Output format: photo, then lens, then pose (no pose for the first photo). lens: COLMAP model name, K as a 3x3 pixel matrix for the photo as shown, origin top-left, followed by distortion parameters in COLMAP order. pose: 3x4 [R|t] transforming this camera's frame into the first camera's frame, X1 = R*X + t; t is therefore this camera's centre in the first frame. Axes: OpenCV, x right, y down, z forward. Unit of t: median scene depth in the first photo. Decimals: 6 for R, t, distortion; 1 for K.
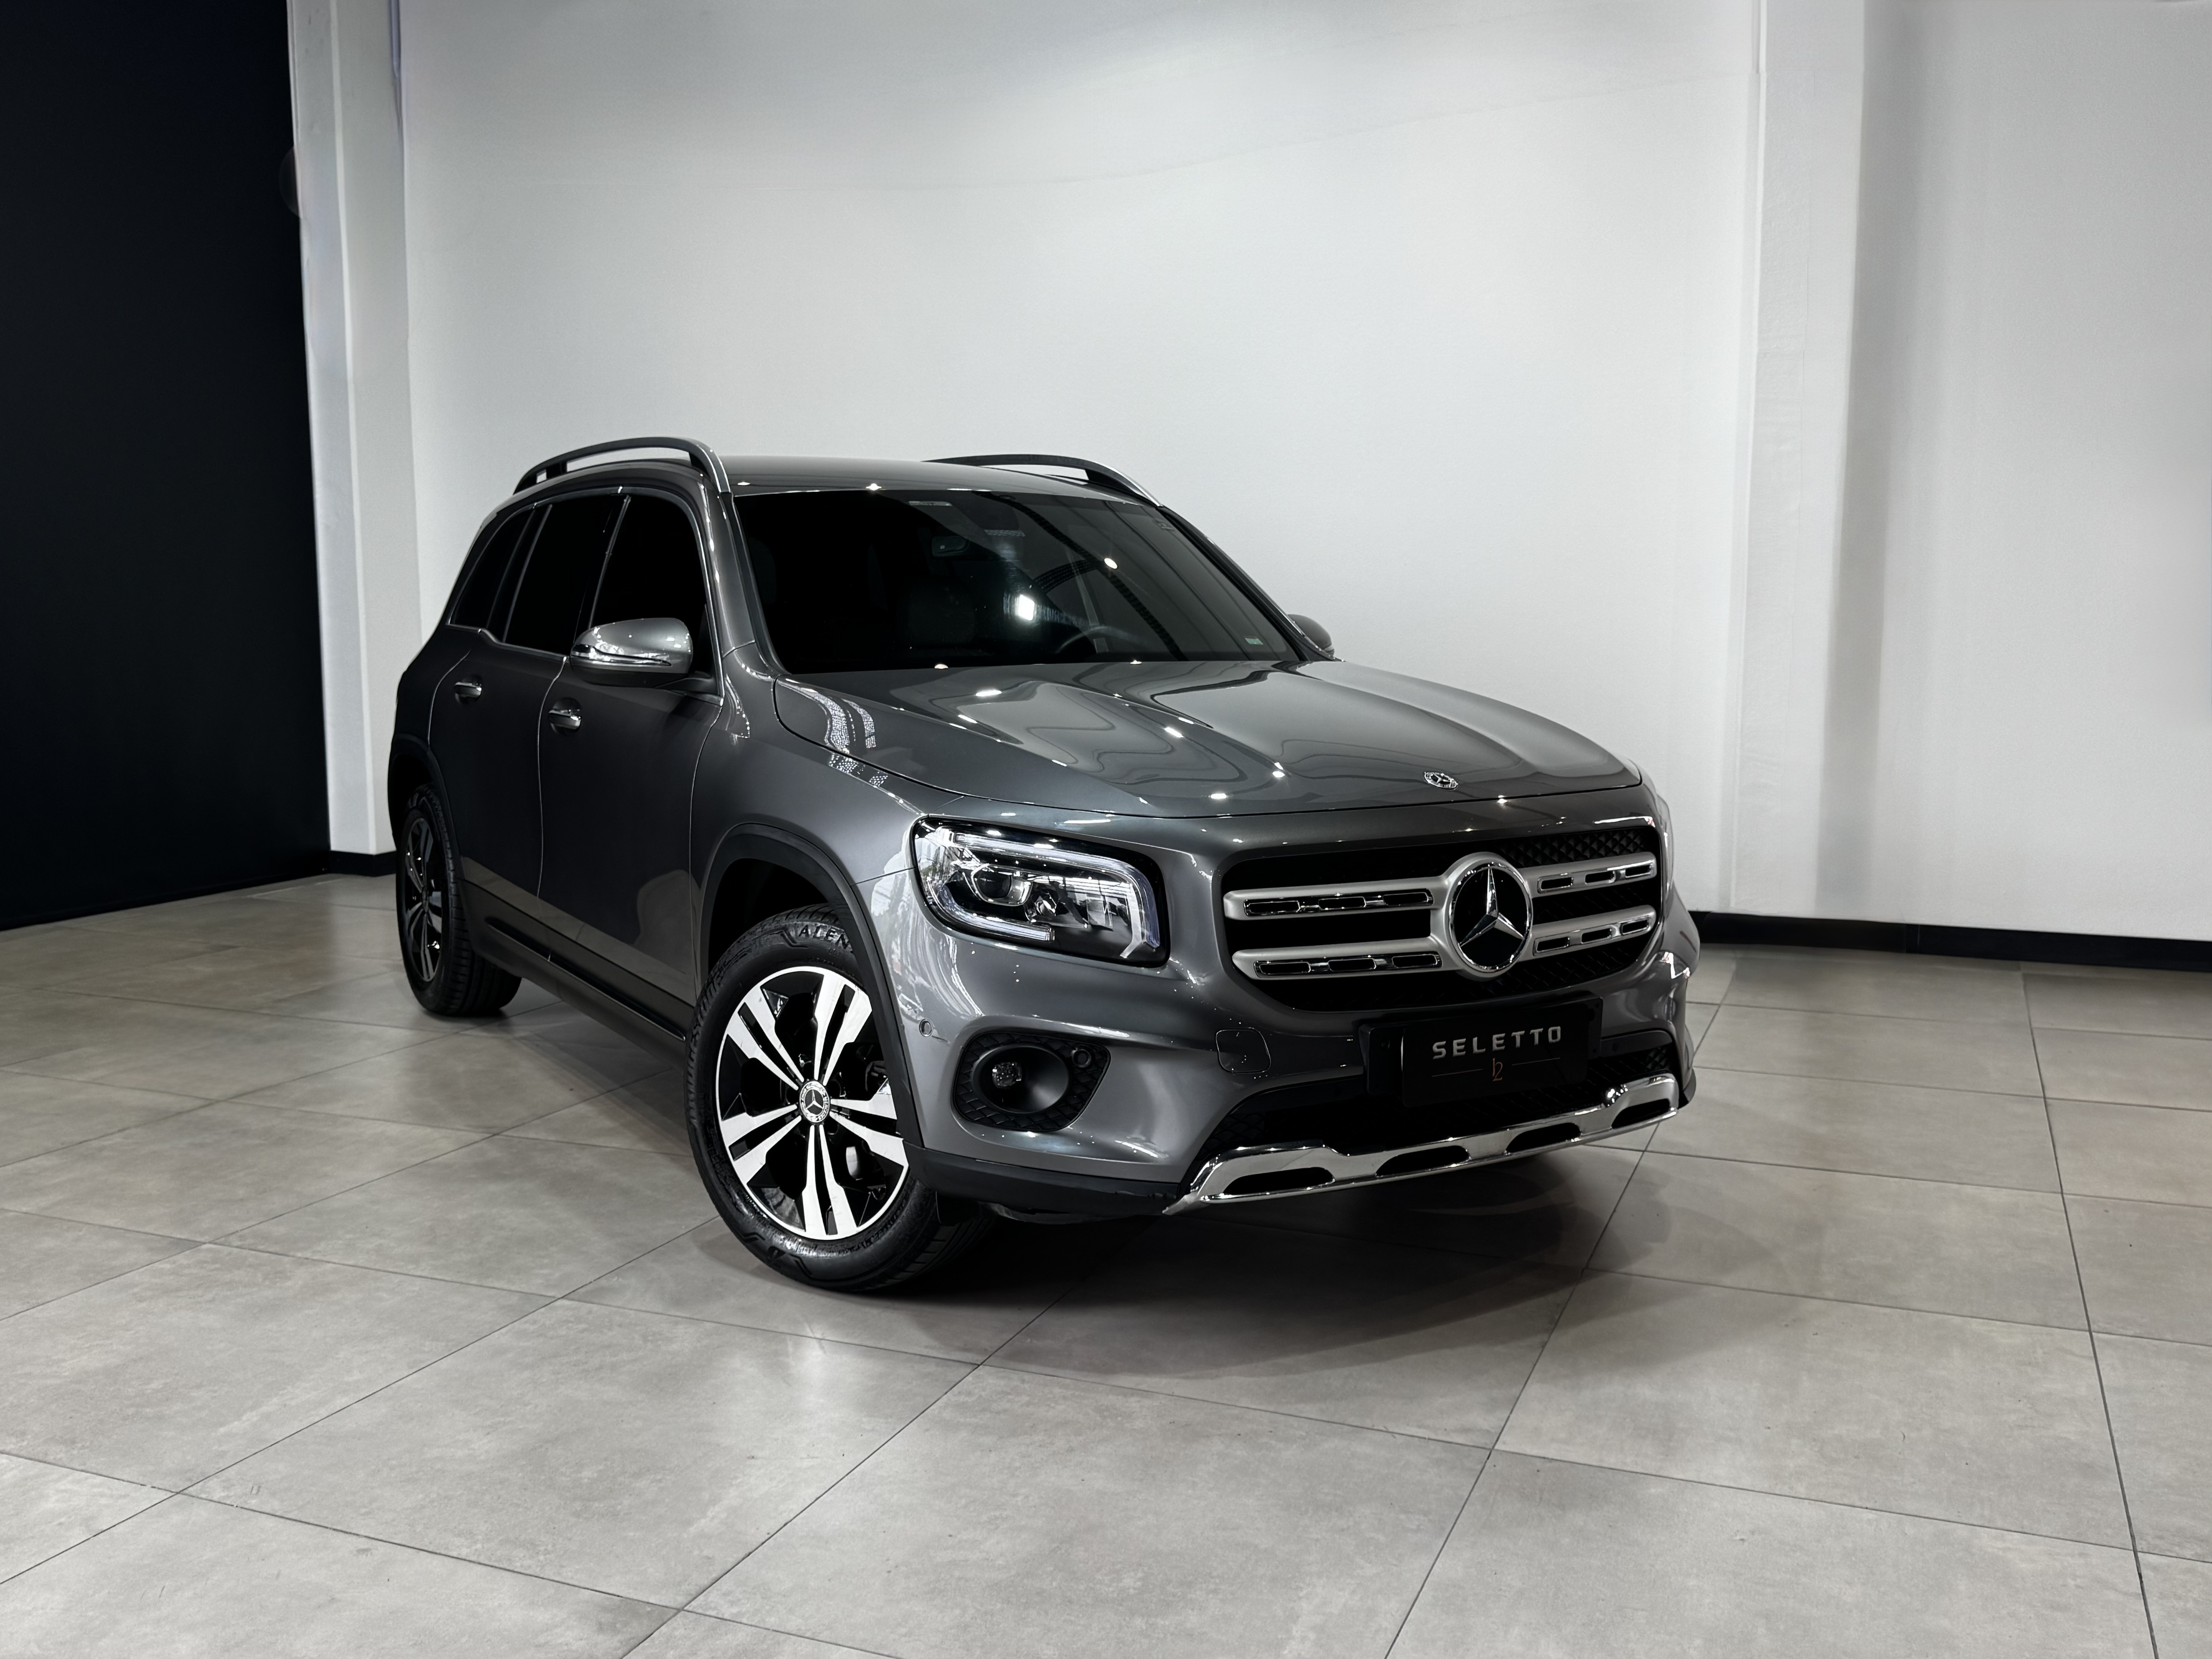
lens RADIAL K [[1967.1, 0, 1104.5], [0, 1967.1, 845.0], [0, 0, 1]] dist [0.078234, -0.052735]
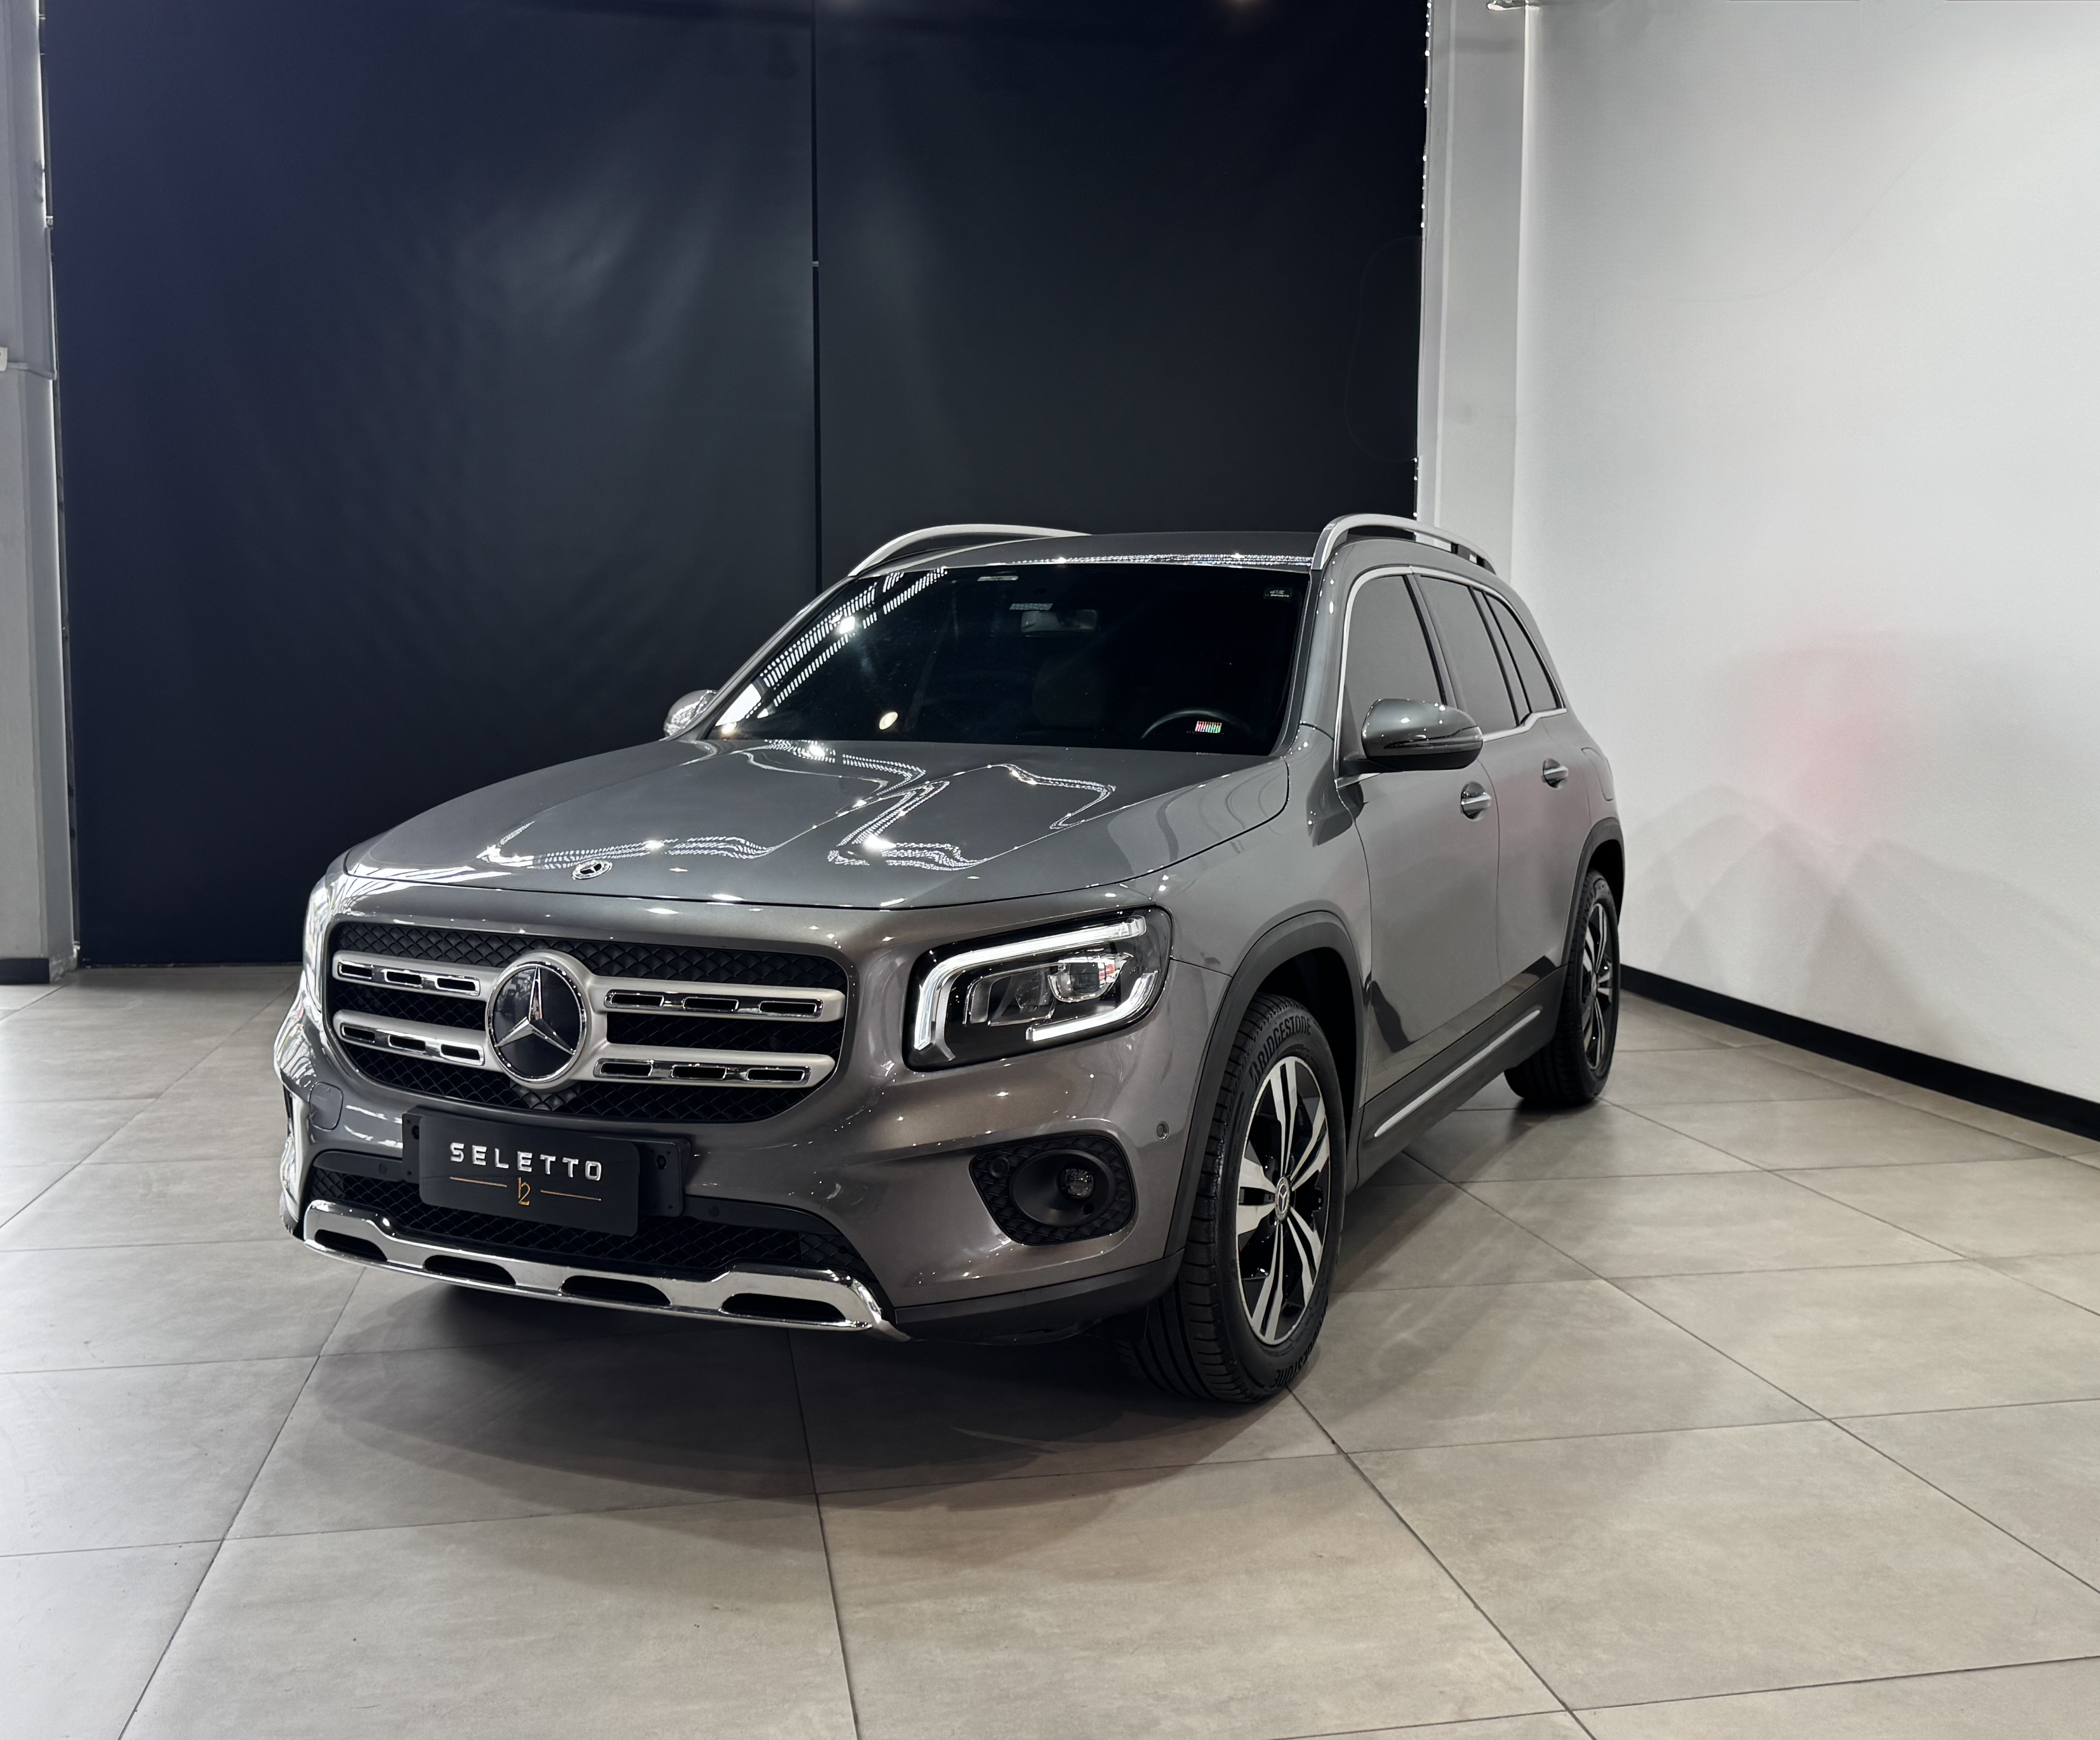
lens RADIAL K [[2030.3, 0, 1044.1], [0, 2030.3, 913.9], [0, 0, 1]] dist [0.062156, 0.000000]
pose [[0.550298, 0.094984, -0.829548, 1.103388], [-0.110833, 0.993026, 0.040179, -0.076106], [0.827579, 0.069831, 0.556988, 0.683035]]
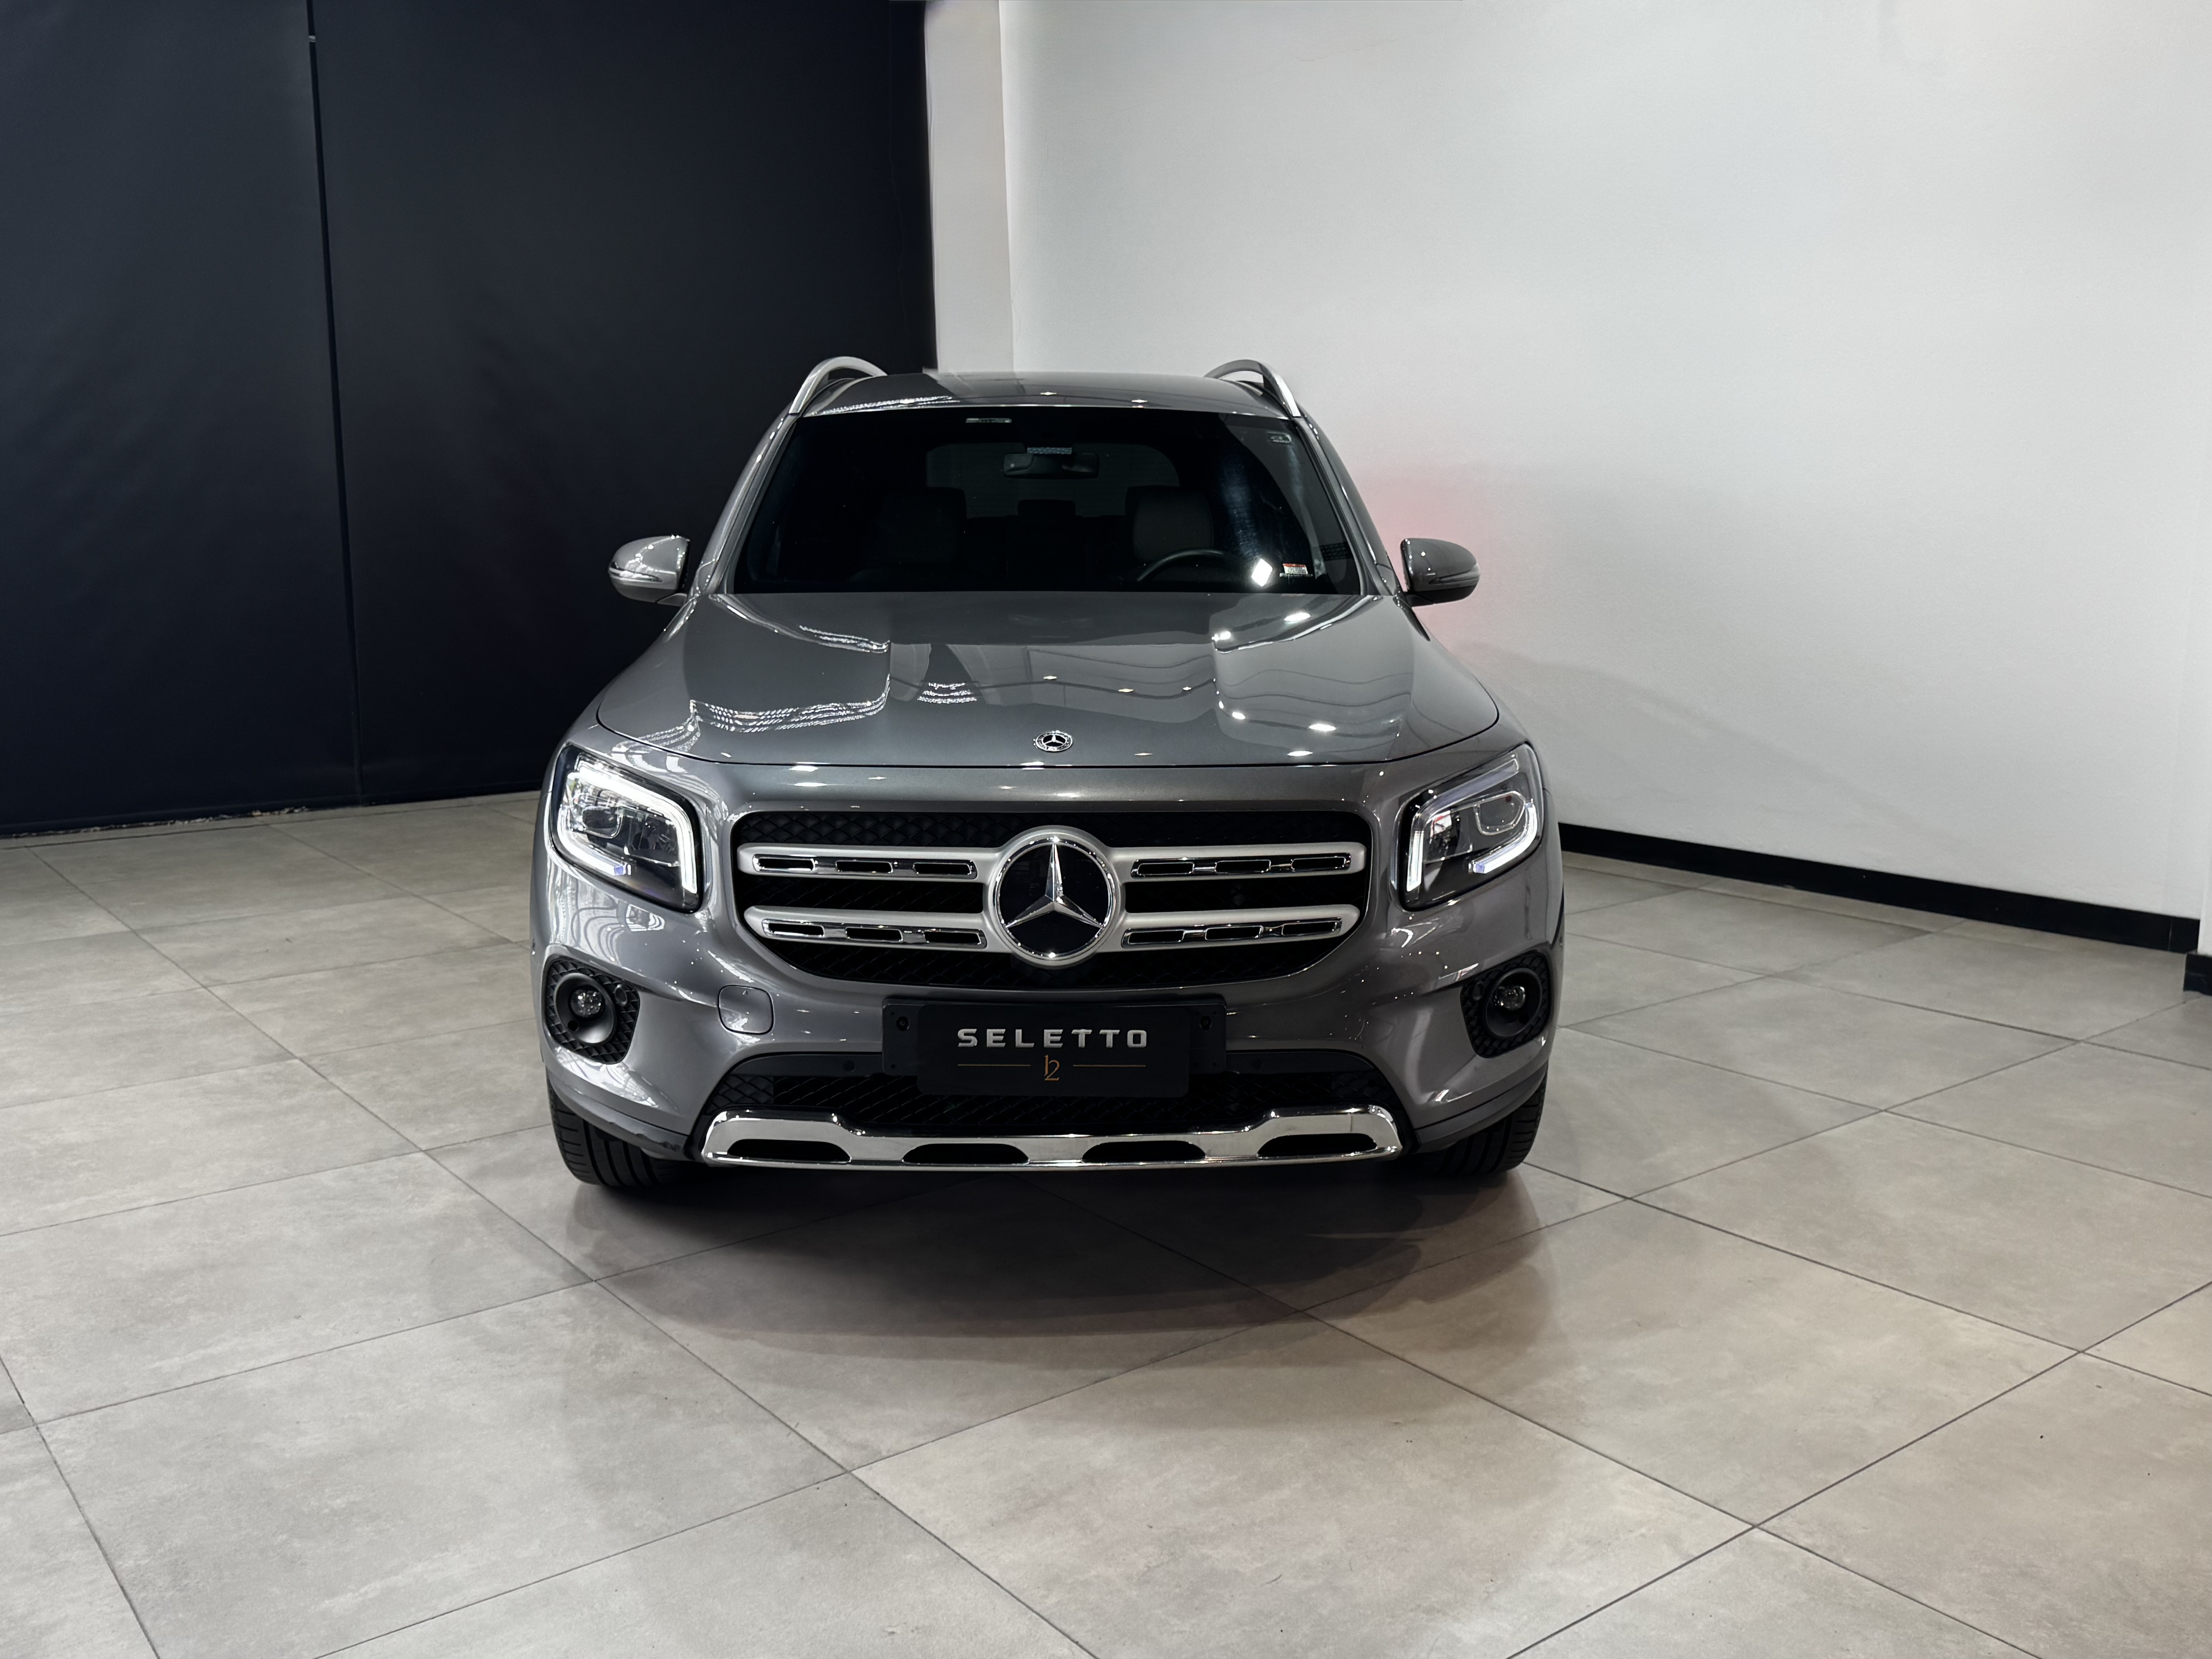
lens RADIAL K [[1967.1, 0, 1082.6], [0, 1967.1, 814.9], [0, 0, 1]] dist [0.078234, -0.052735]
pose [[0.863878, 0.081725, -0.497027, 0.657620], [-0.063156, 0.996537, 0.054088, -0.051289], [0.499726, -0.015335, 0.866048, 0.238526]]
